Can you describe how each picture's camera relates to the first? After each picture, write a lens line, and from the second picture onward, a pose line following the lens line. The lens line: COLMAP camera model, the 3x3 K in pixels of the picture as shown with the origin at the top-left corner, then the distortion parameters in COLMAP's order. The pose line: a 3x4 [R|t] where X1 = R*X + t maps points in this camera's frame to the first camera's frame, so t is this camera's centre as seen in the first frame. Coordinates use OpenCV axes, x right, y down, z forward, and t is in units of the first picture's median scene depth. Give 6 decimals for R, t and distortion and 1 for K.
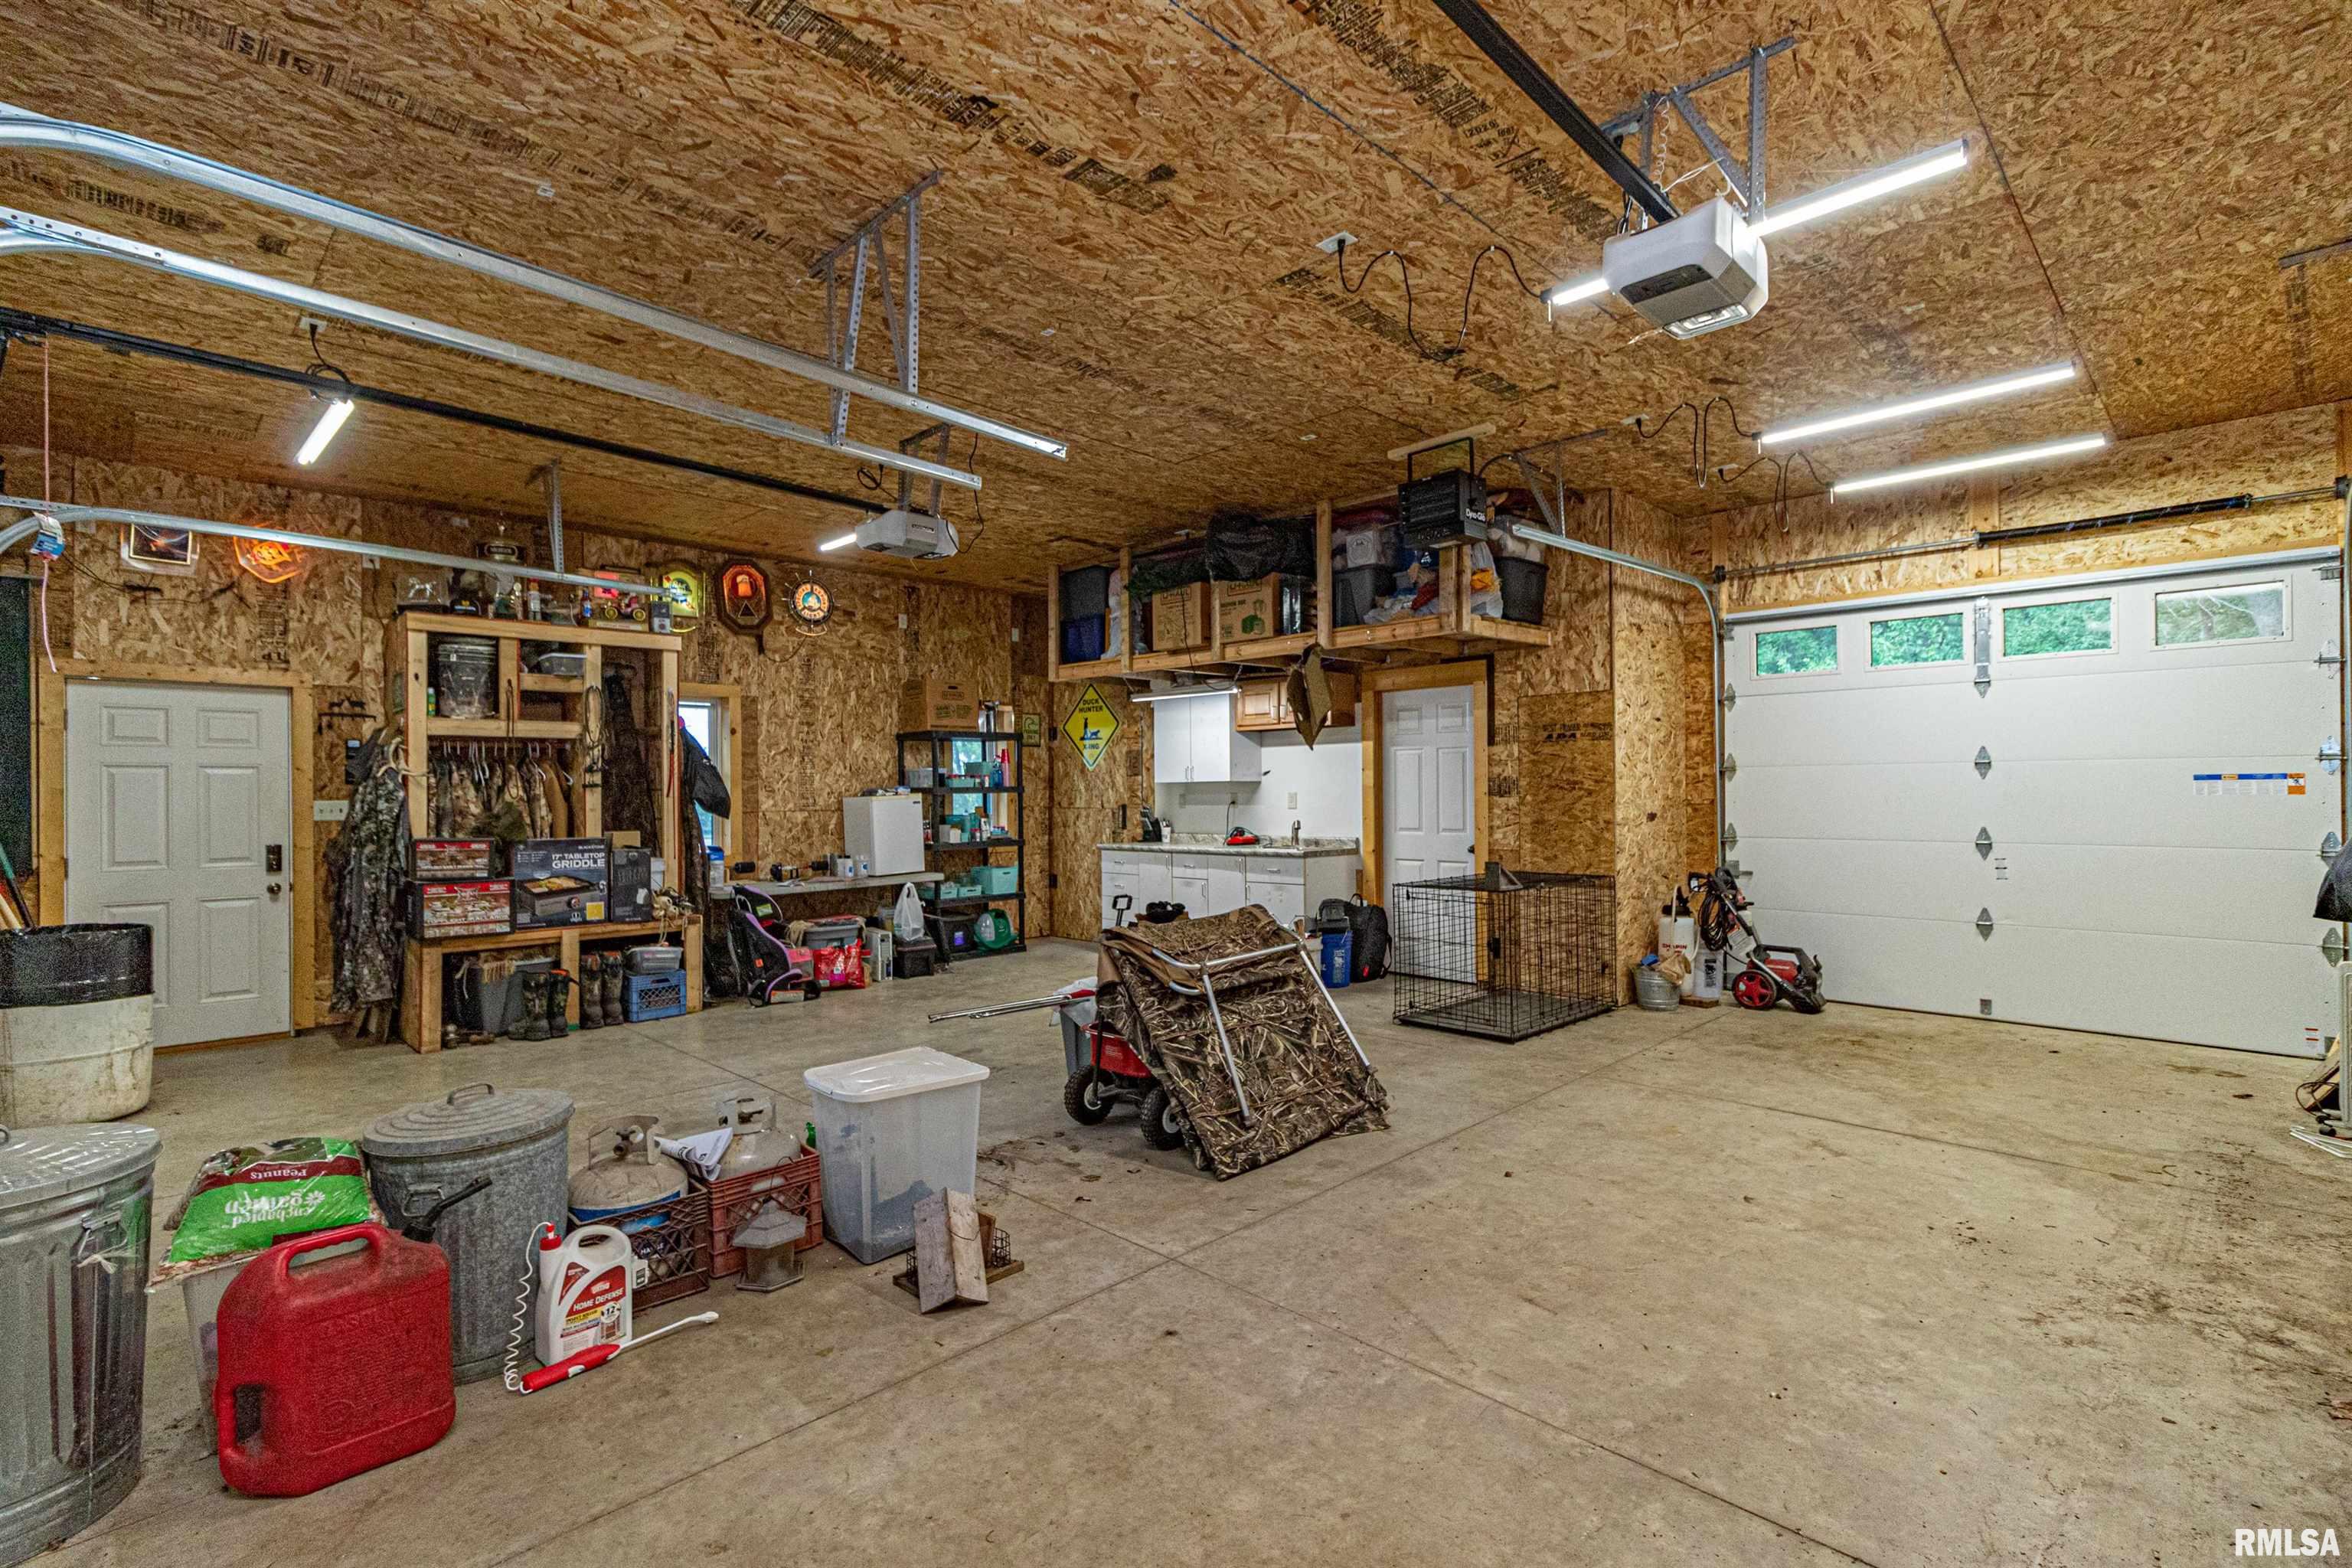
lens RADIAL K [[1081.9, 0, 1176.7], [0, 1081.9, 792.3], [0, 0, 1]] dist [0.004979, -0.001314]
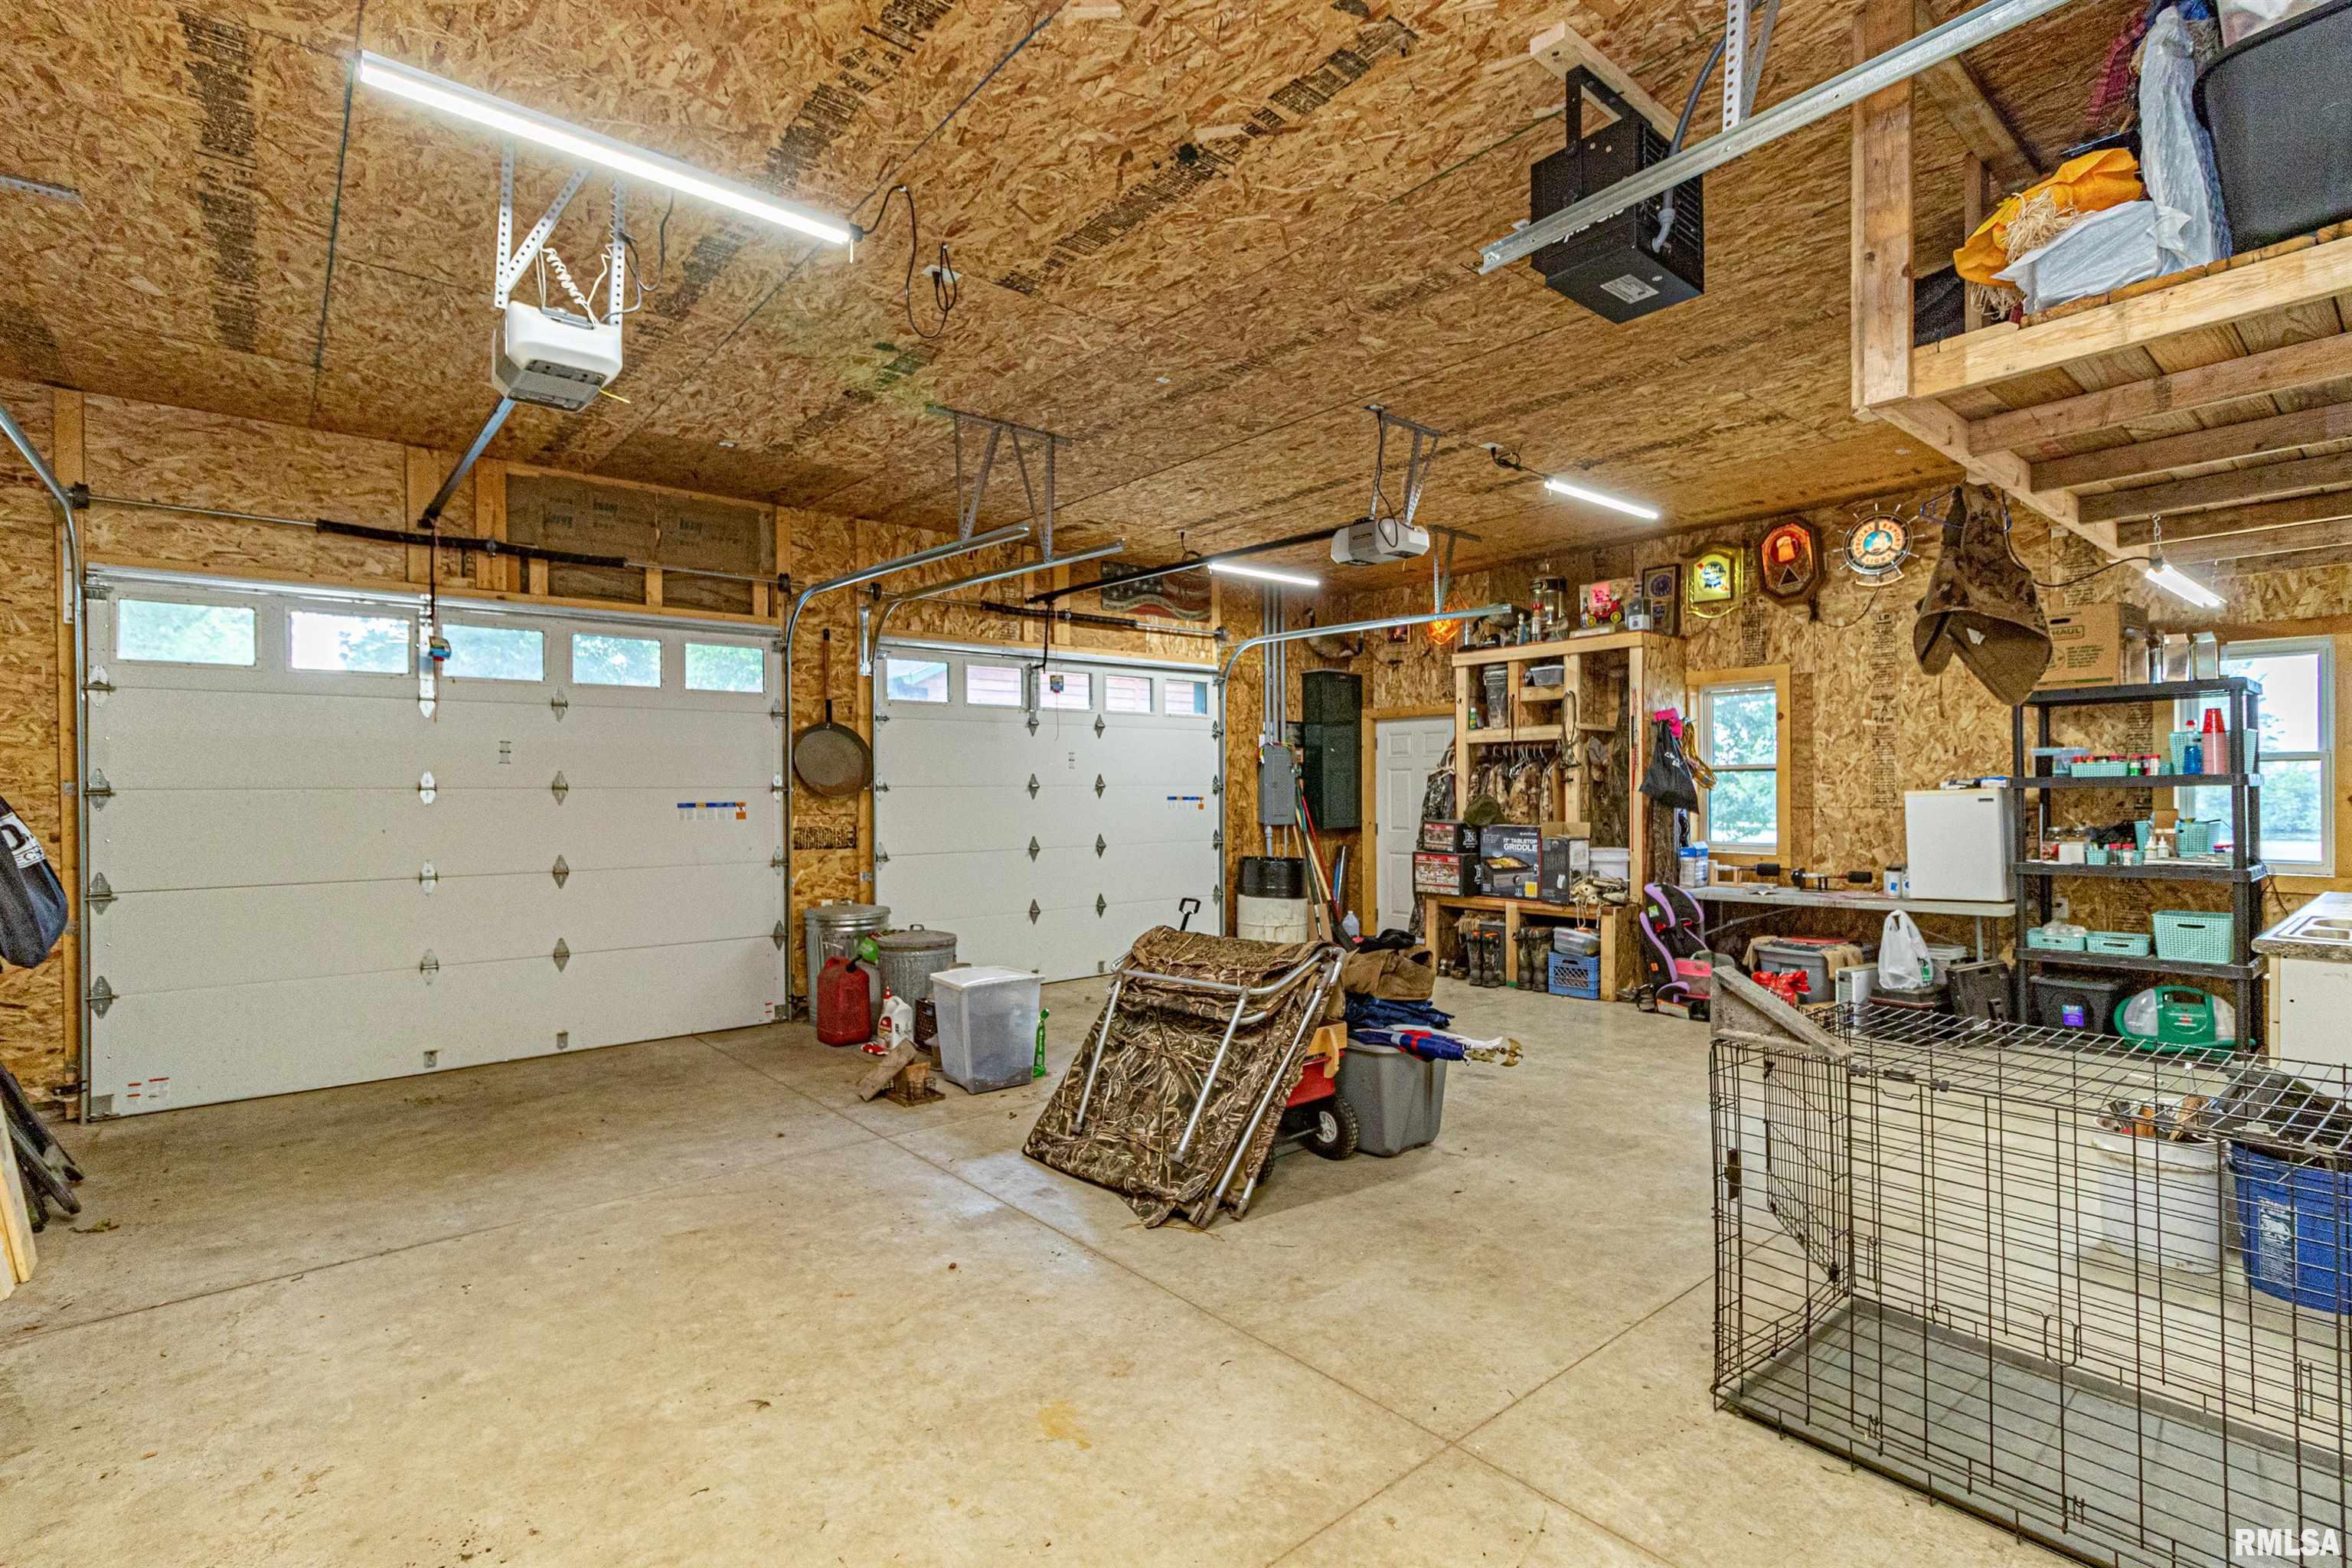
lens RADIAL K [[1081.9, 0, 1172.5], [0, 1081.9, 795.2], [0, 0, 1]] dist [0.004979, -0.001314]
pose [[-0.086893, 0.015016, -0.996104, 0.626009], [0.009938, 0.999850, 0.014206, -0.010816], [0.996168, -0.008665, -0.087029, 0.698577]]
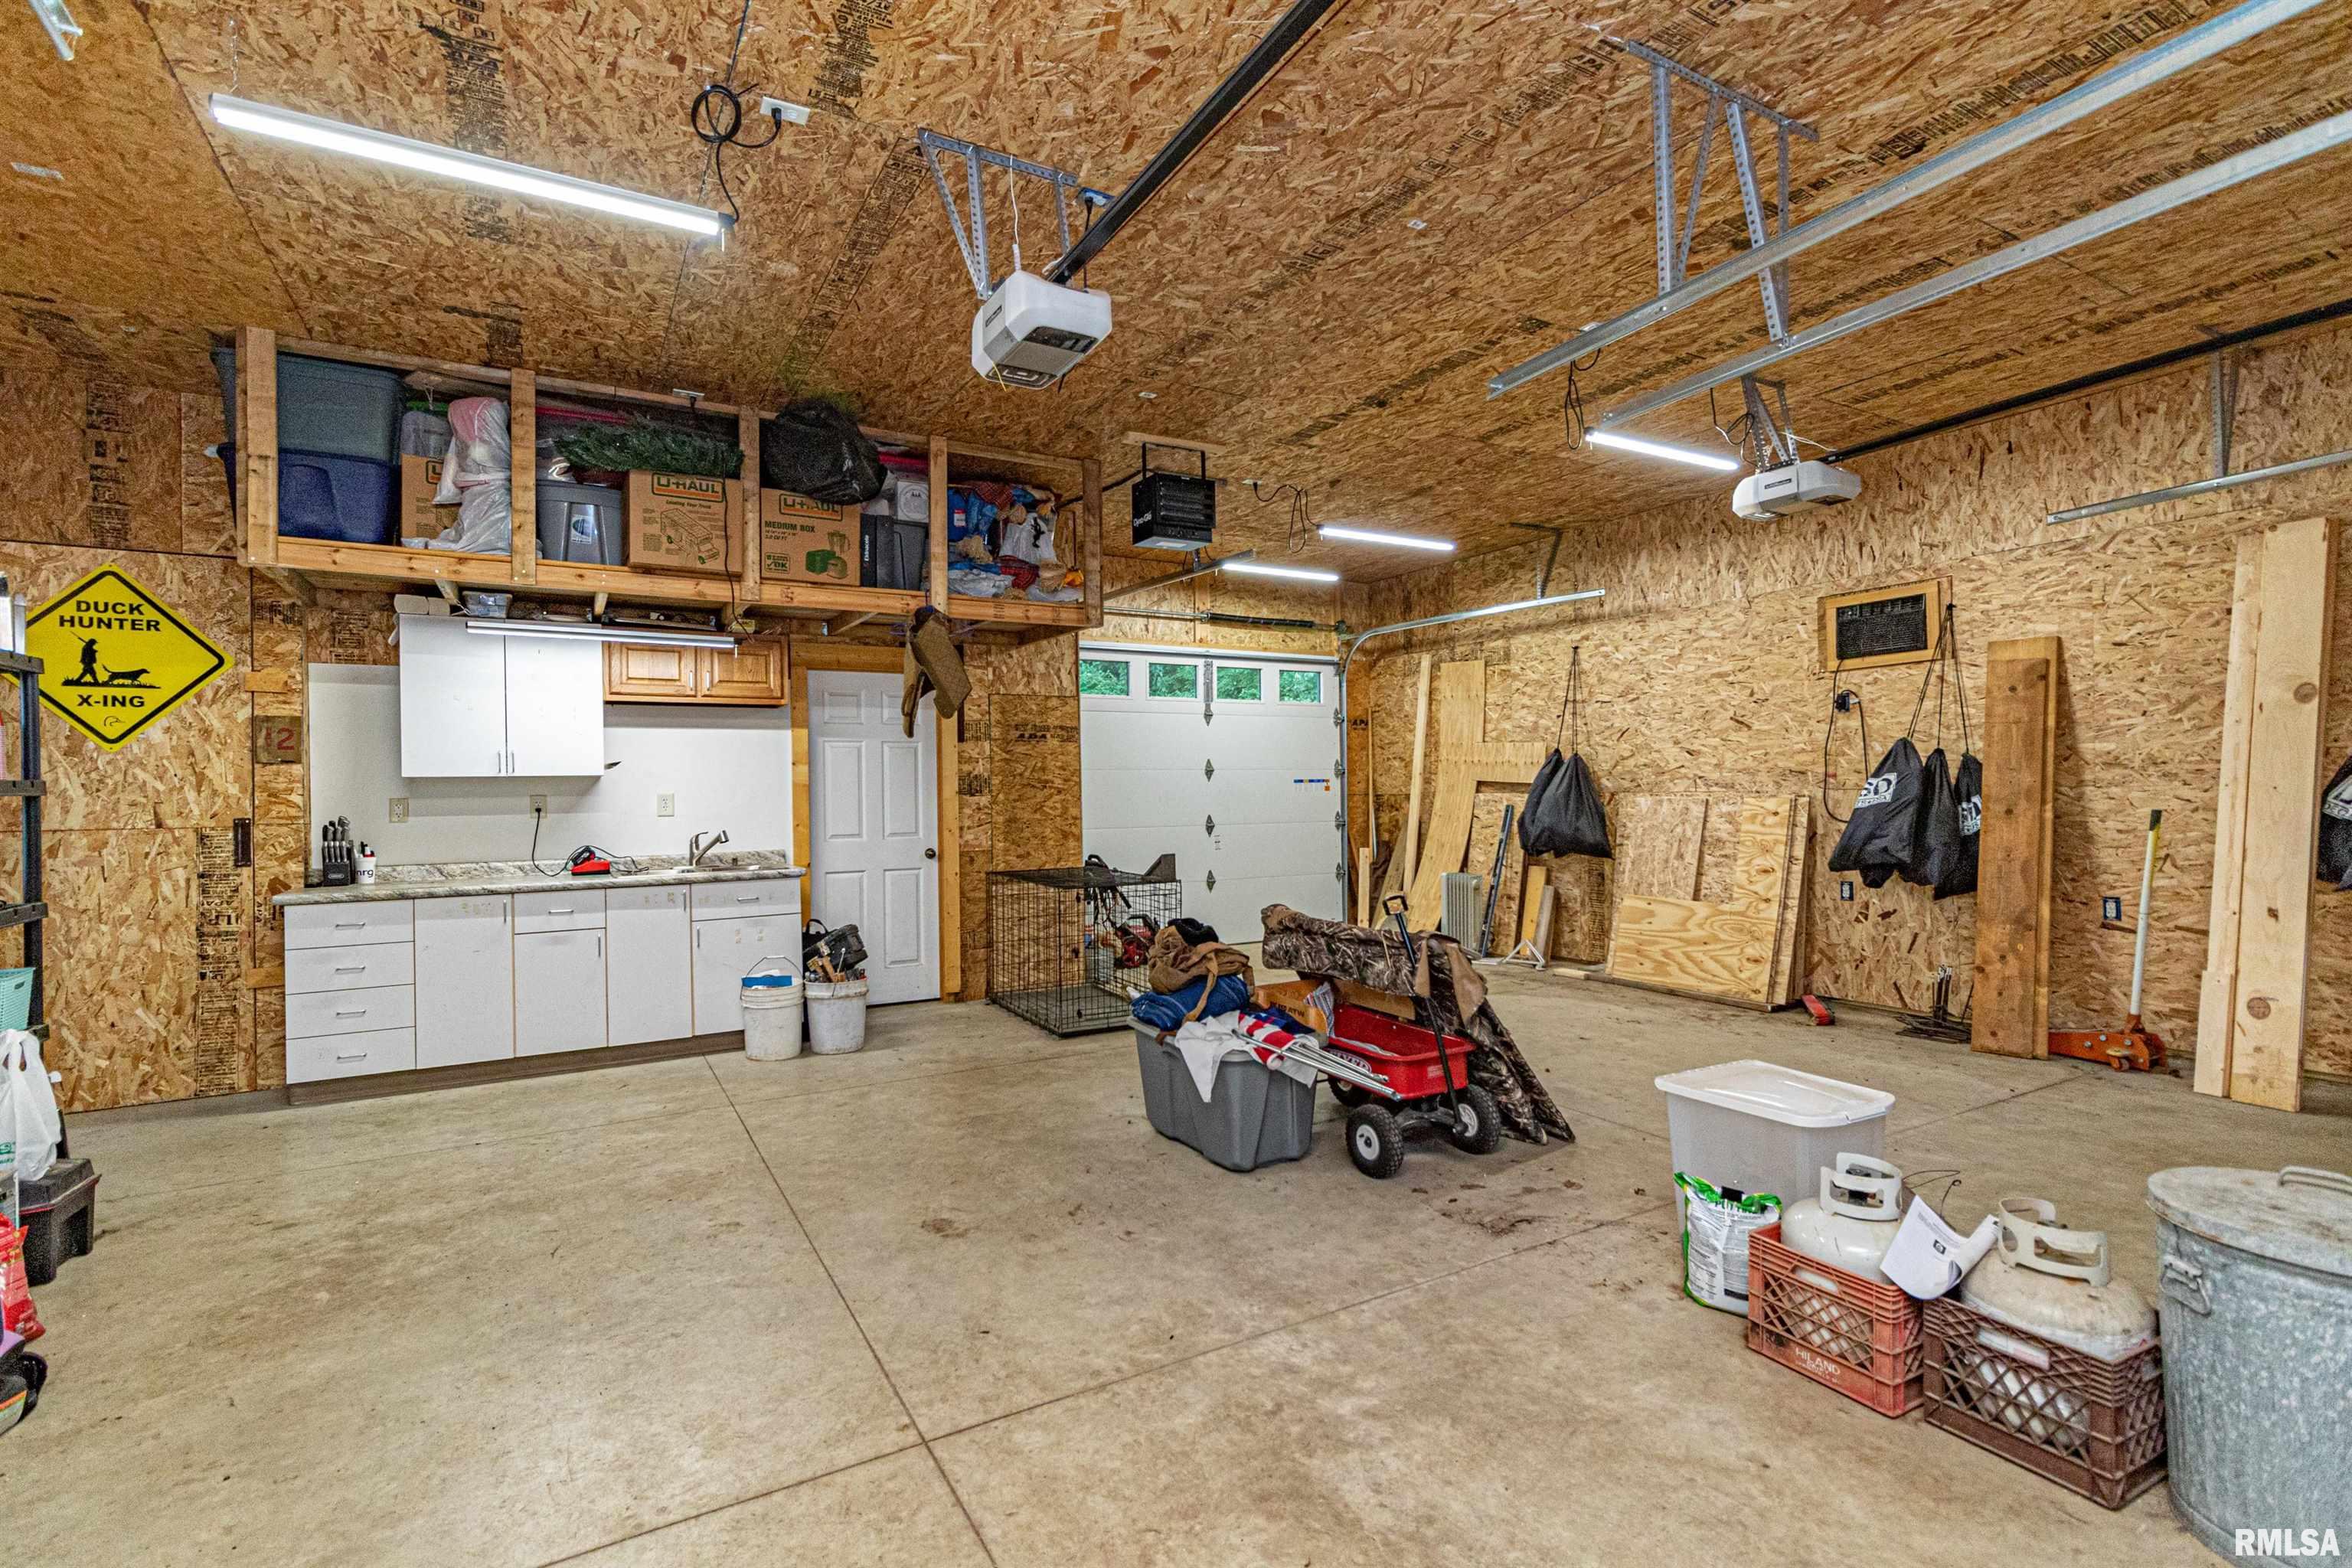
lens RADIAL K [[1081.9, 0, 1171.9], [0, 1081.9, 787.1], [0, 0, 1]] dist [0.004979, -0.001314]
pose [[0.256348, 0.006613, 0.966562, -0.615010], [0.010854, 0.999894, -0.009720, 0.008042], [-0.966524, 0.012983, 0.256249, 0.617743]]
